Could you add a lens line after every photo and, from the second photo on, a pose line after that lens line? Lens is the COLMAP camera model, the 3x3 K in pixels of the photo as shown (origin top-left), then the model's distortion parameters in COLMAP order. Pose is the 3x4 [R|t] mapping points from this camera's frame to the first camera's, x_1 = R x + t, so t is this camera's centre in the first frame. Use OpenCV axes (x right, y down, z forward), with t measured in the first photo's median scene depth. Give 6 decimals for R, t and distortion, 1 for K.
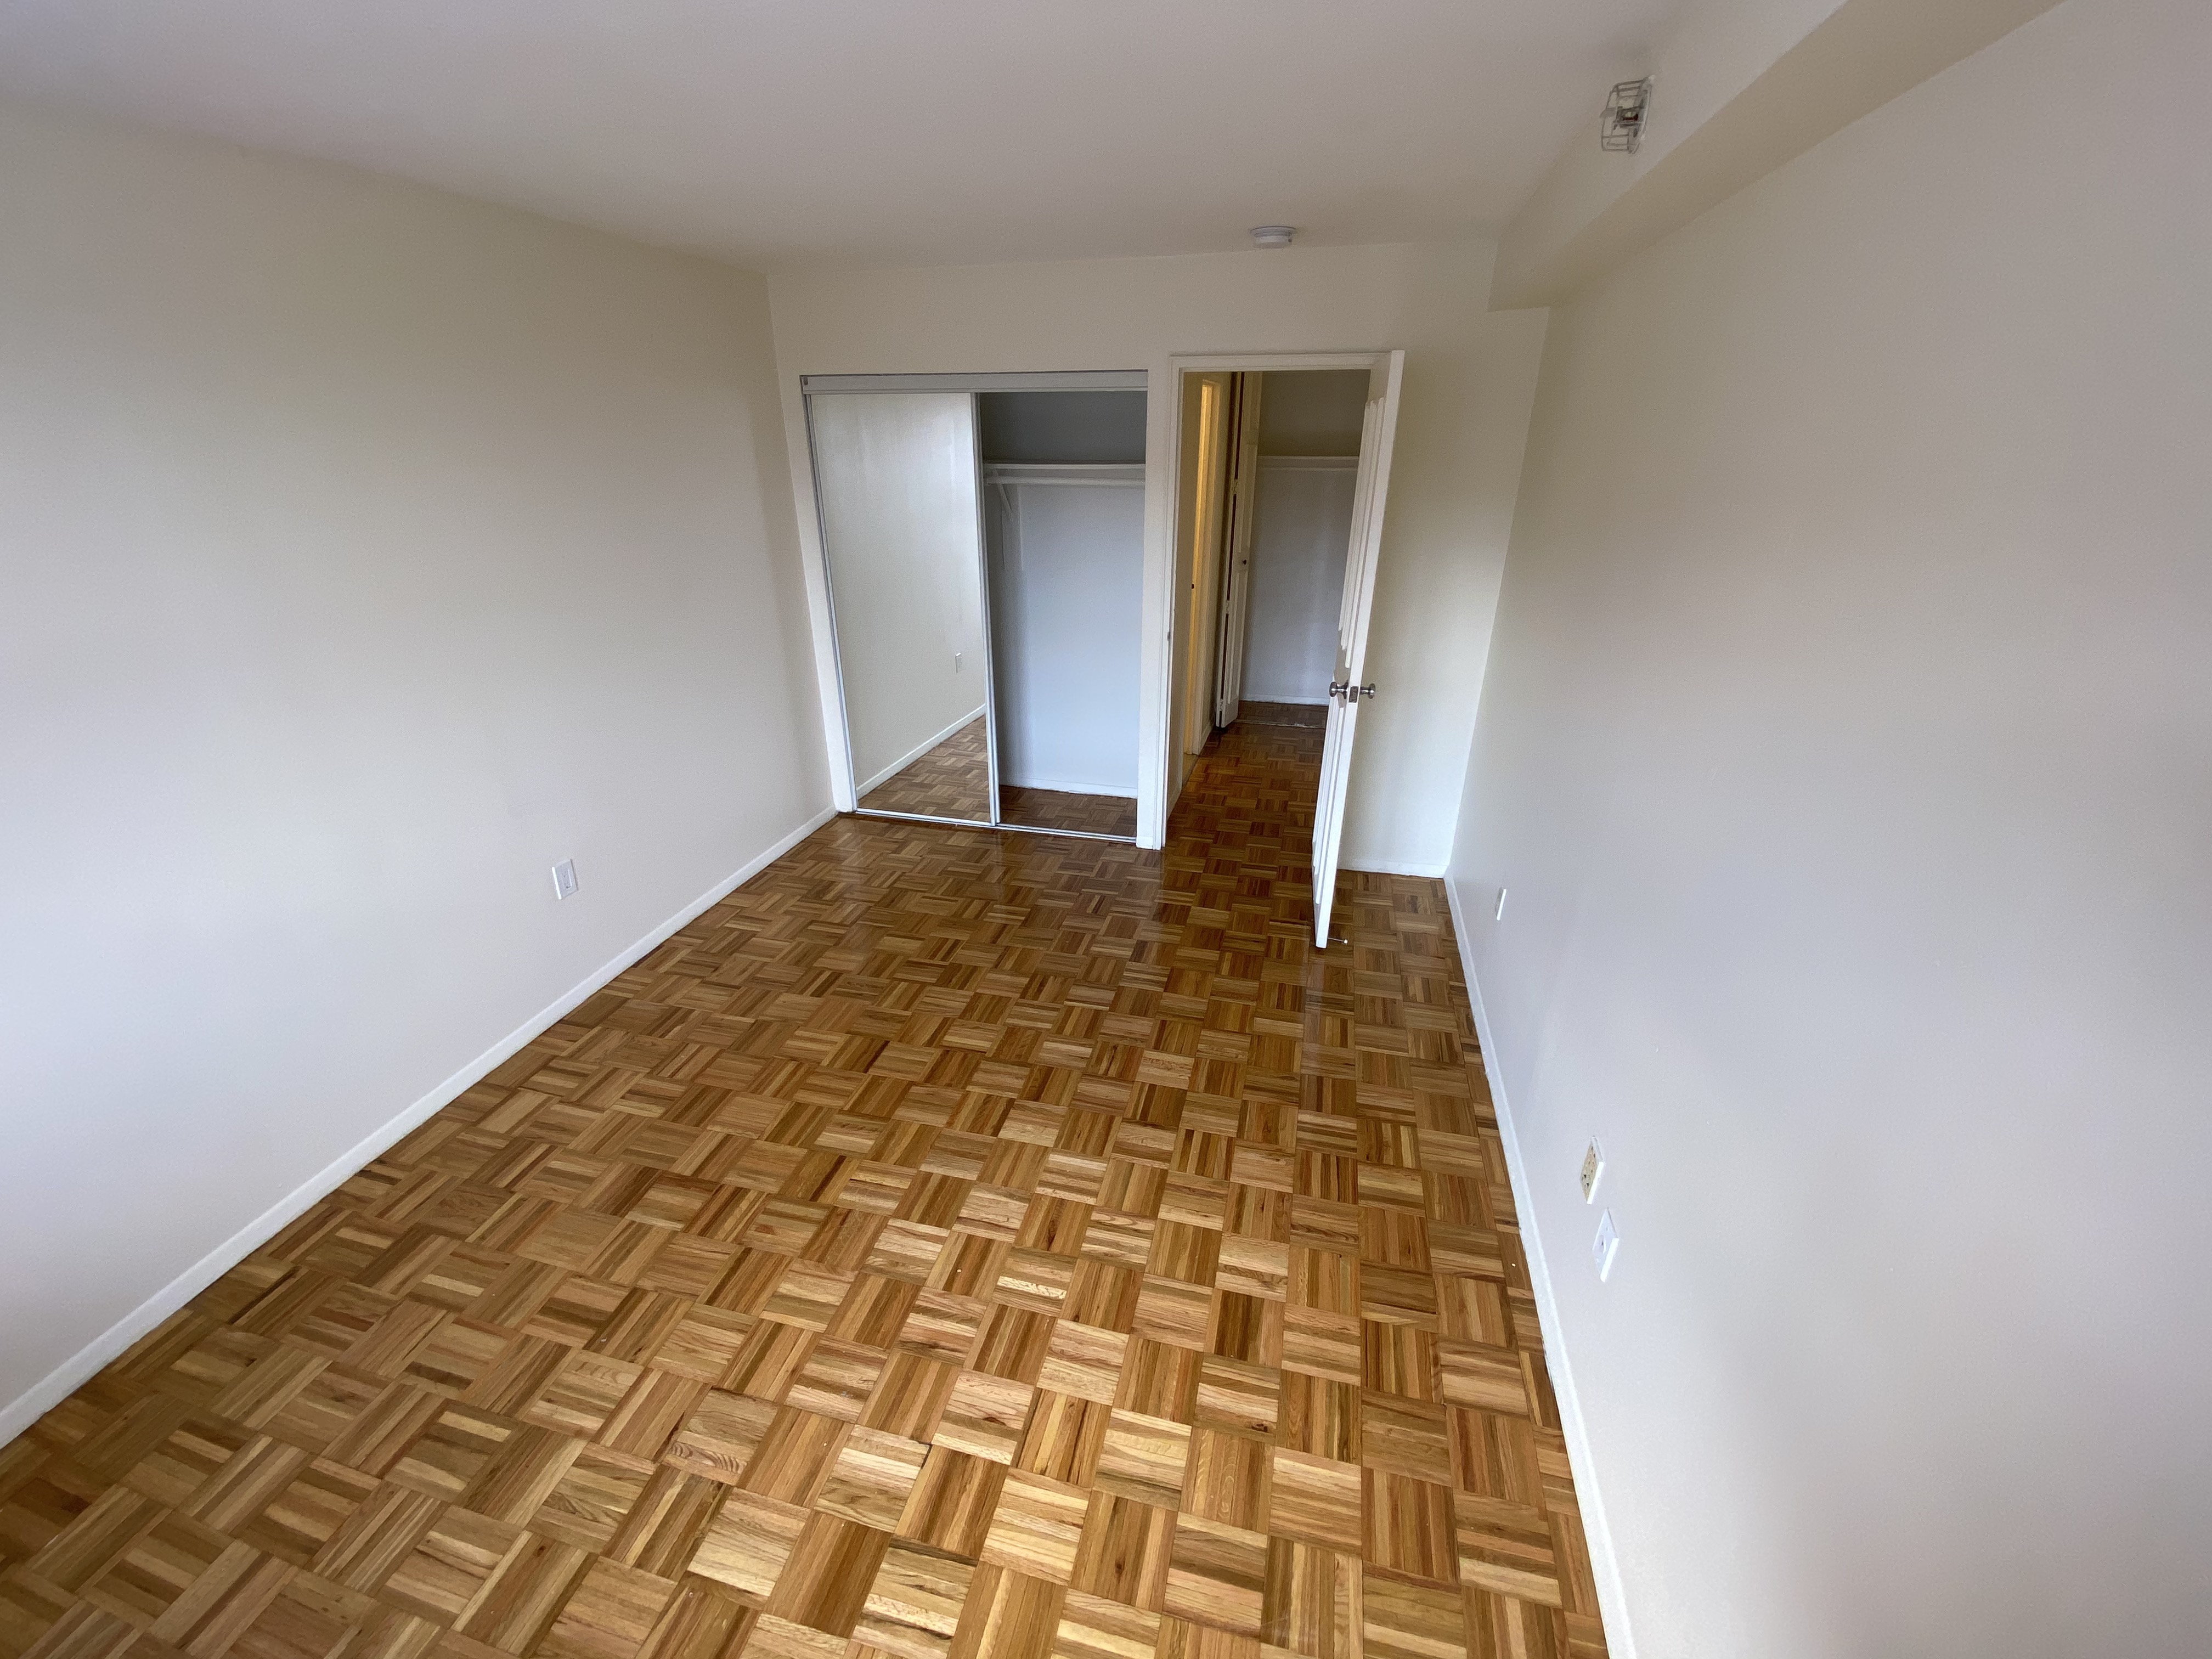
lens RADIAL K [[906.0, 0, 1104.7], [0, 906.0, 835.3], [0, 0, 1]] dist [-0.005827, -0.003275]
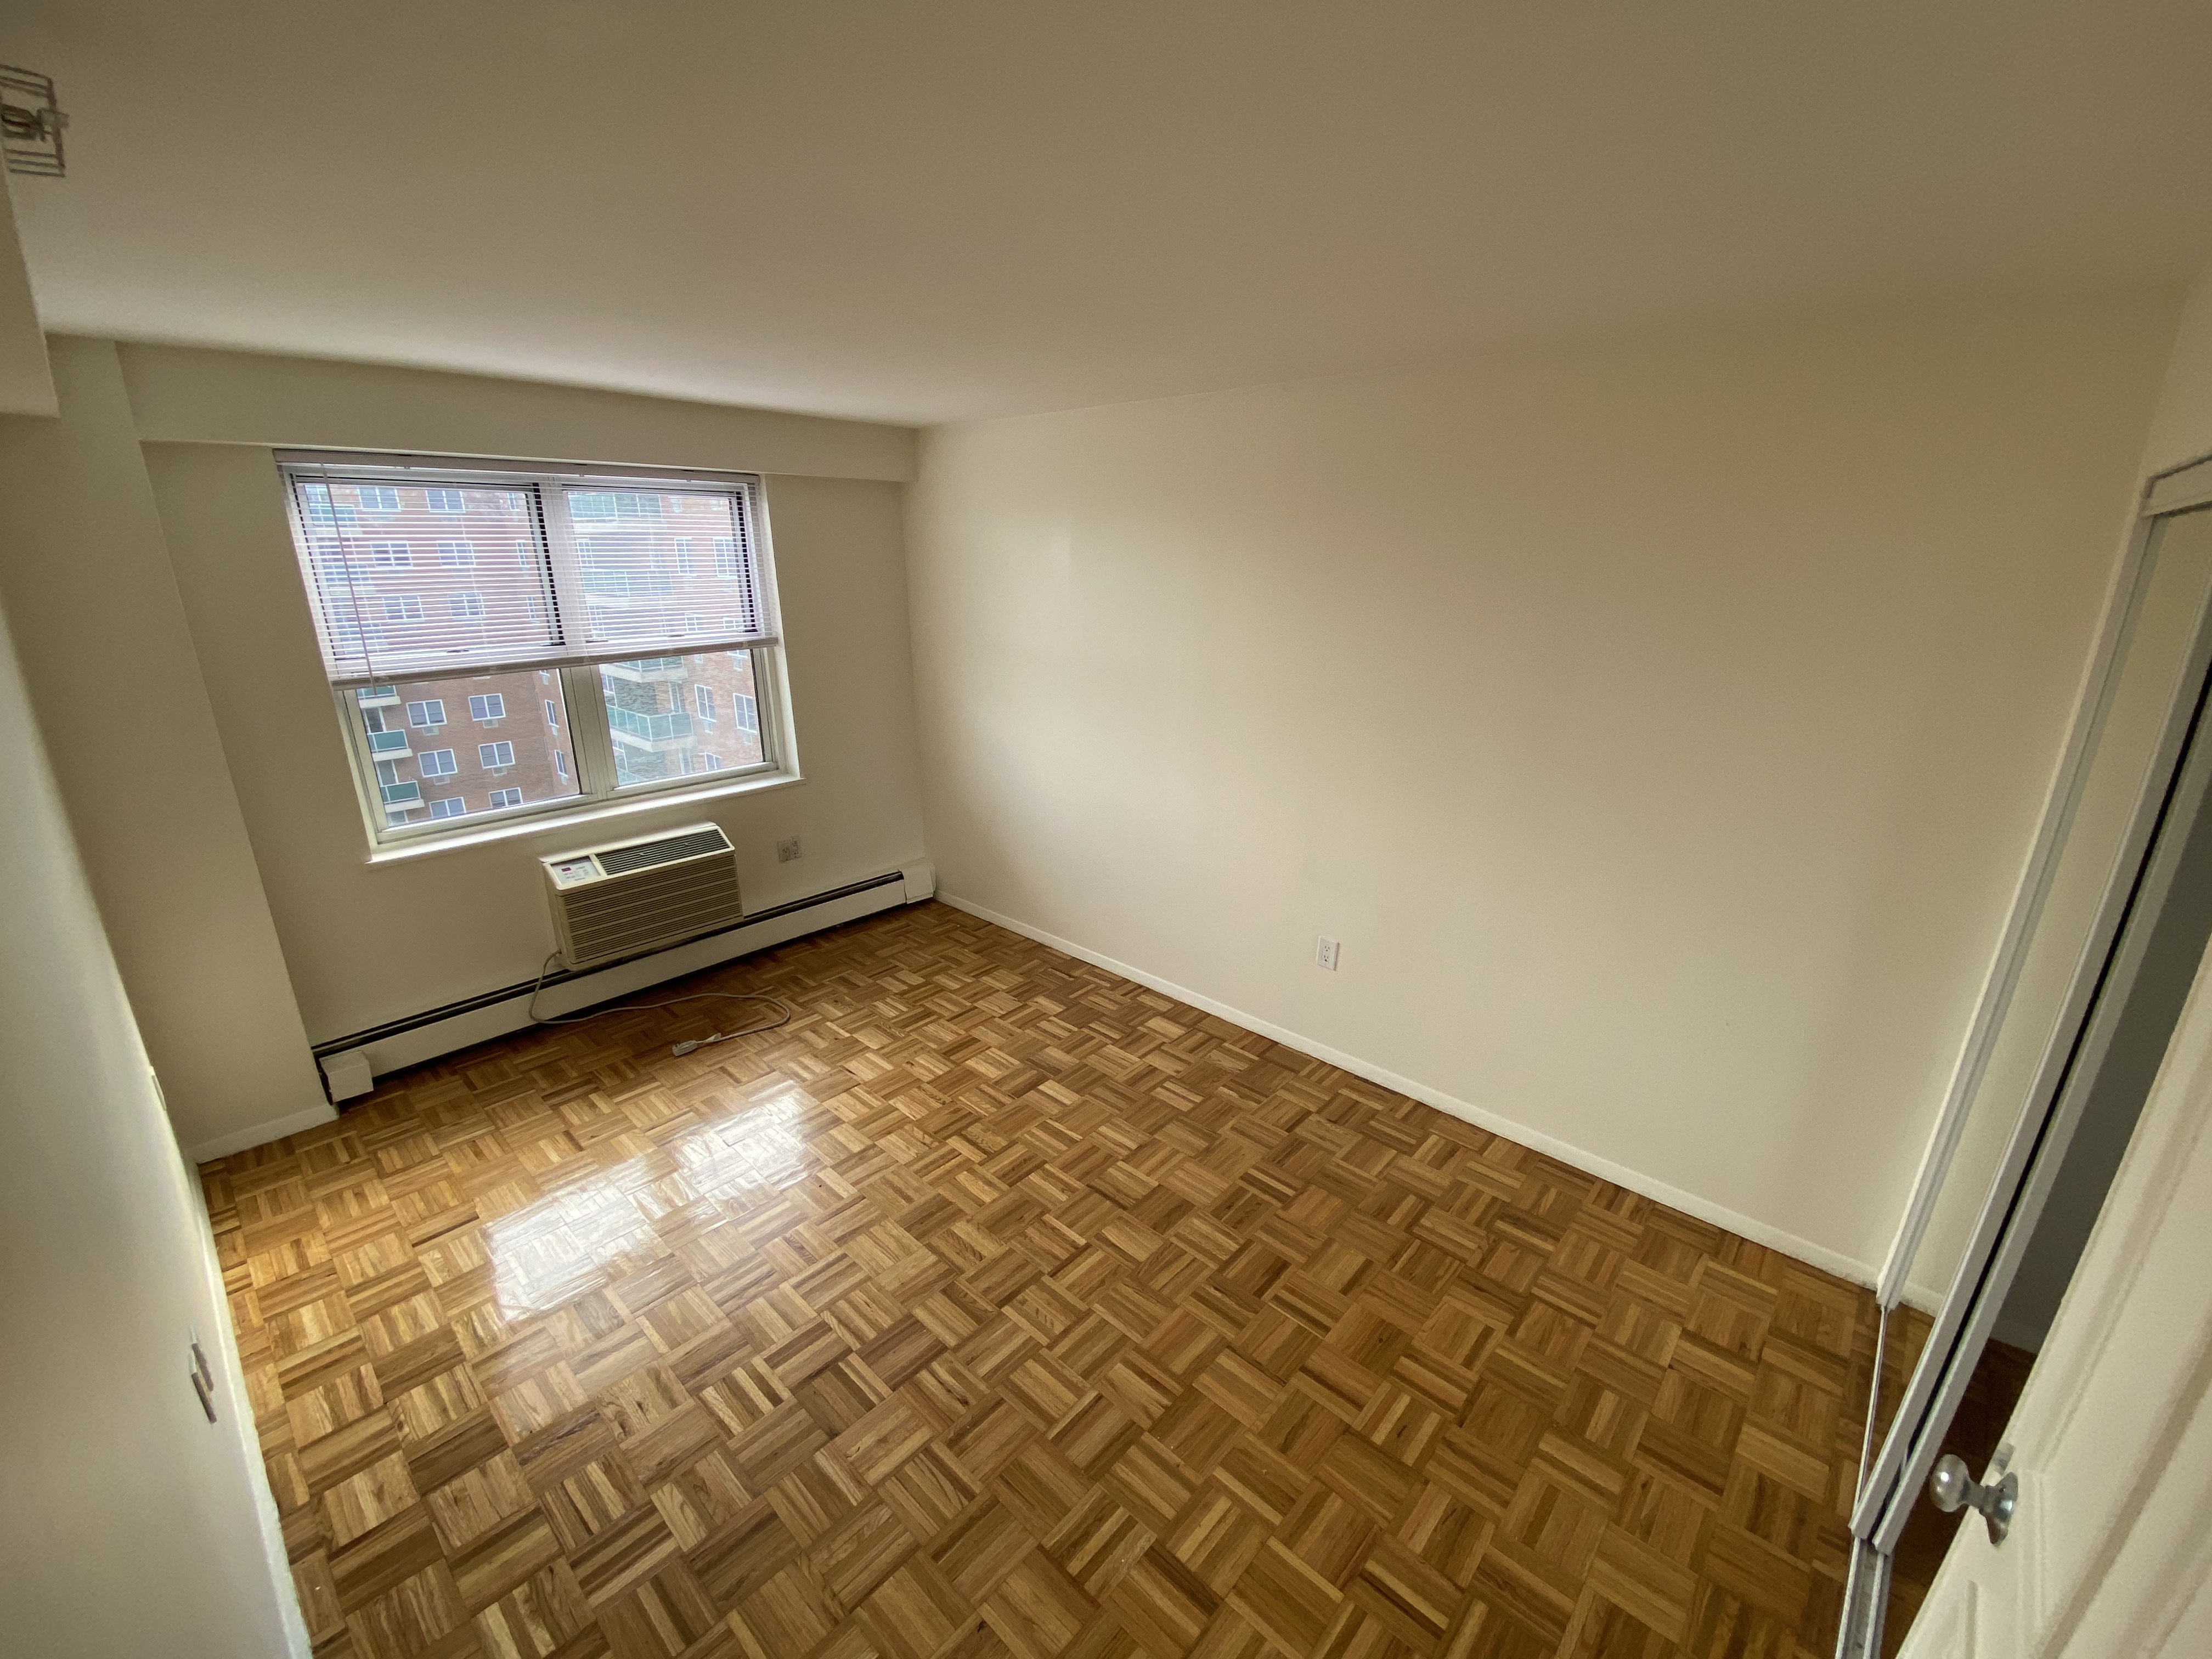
lens RADIAL K [[906.0, 0, 1114.8], [0, 906.0, 839.1], [0, 0, 1]] dist [-0.005827, -0.003275]
pose [[-0.474978, 0.276475, -0.835439, 0.416477], [-0.365012, 0.801947, 0.472914, -0.490920], [0.800726, 0.529569, -0.279991, 1.019827]]
